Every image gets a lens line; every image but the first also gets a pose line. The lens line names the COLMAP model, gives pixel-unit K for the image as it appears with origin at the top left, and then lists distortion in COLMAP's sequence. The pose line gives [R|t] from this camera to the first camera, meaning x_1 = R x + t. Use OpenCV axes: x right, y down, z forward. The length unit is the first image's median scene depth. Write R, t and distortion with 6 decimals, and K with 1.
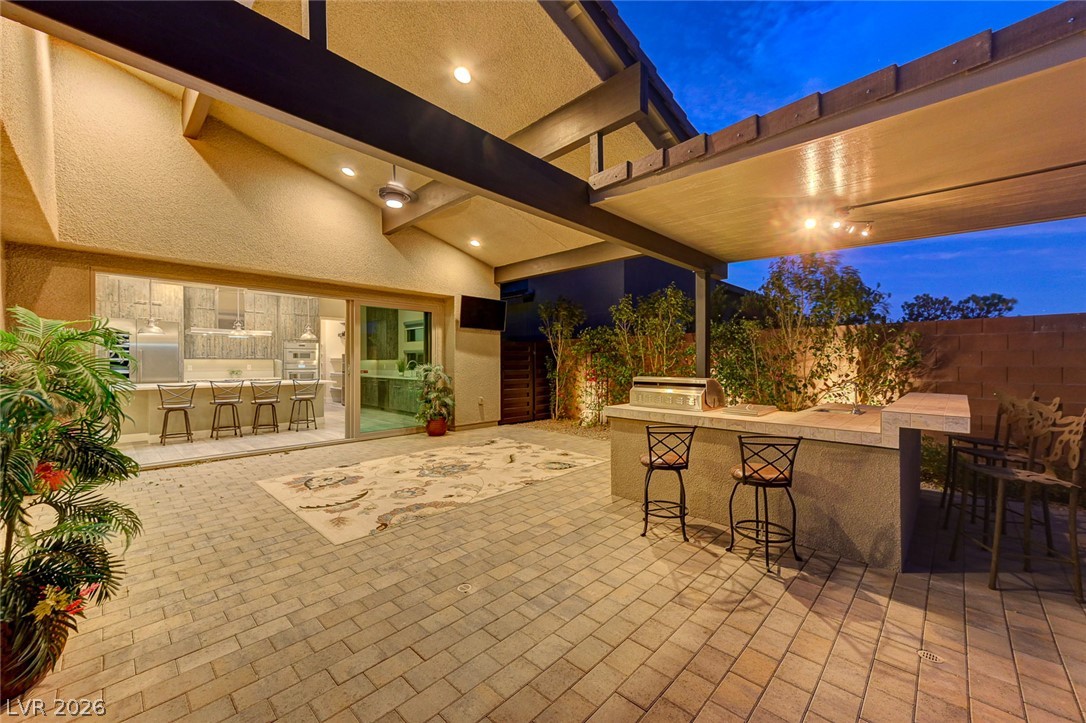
lens RADIAL K [[420.0, 0, 543.6], [0, 420.0, 363.1], [0, 0, 1]] dist [0.023094, 0.000217]
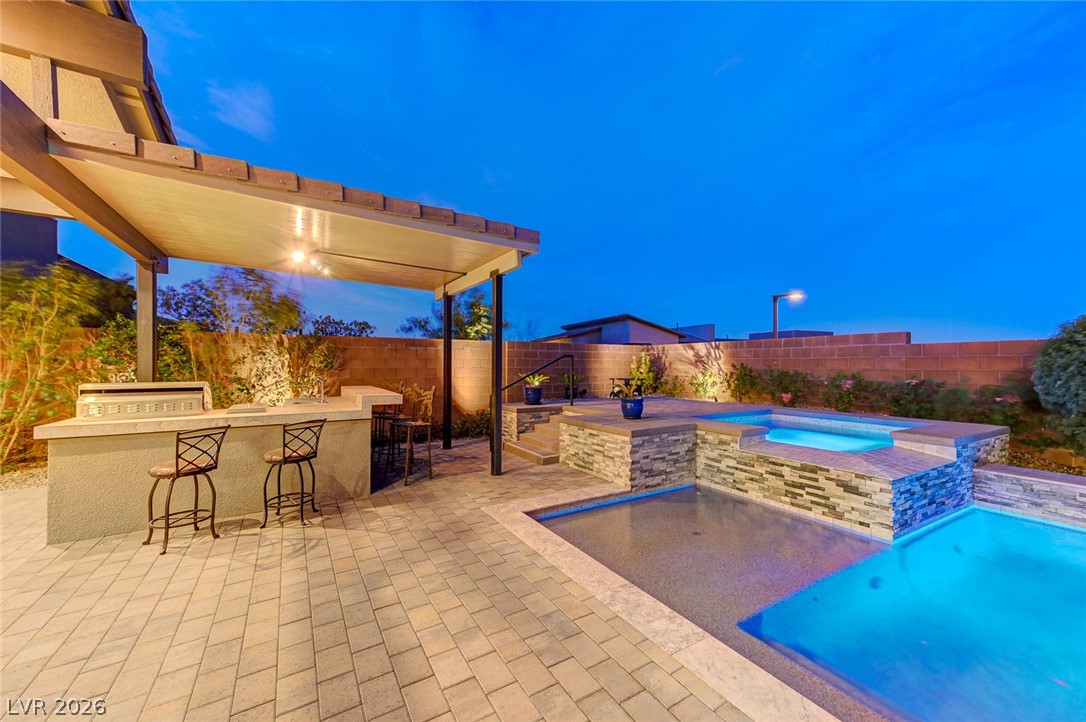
lens RADIAL K [[420.0, 0, 543.6], [0, 420.0, 362.6], [0, 0, 1]] dist [0.023094, 0.000217]
pose [[0.265307, 0.005743, 0.964147, -0.526952], [0.002661, 0.999974, -0.006688, 0.000301], [-0.964160, 0.004340, 0.265285, -0.059065]]
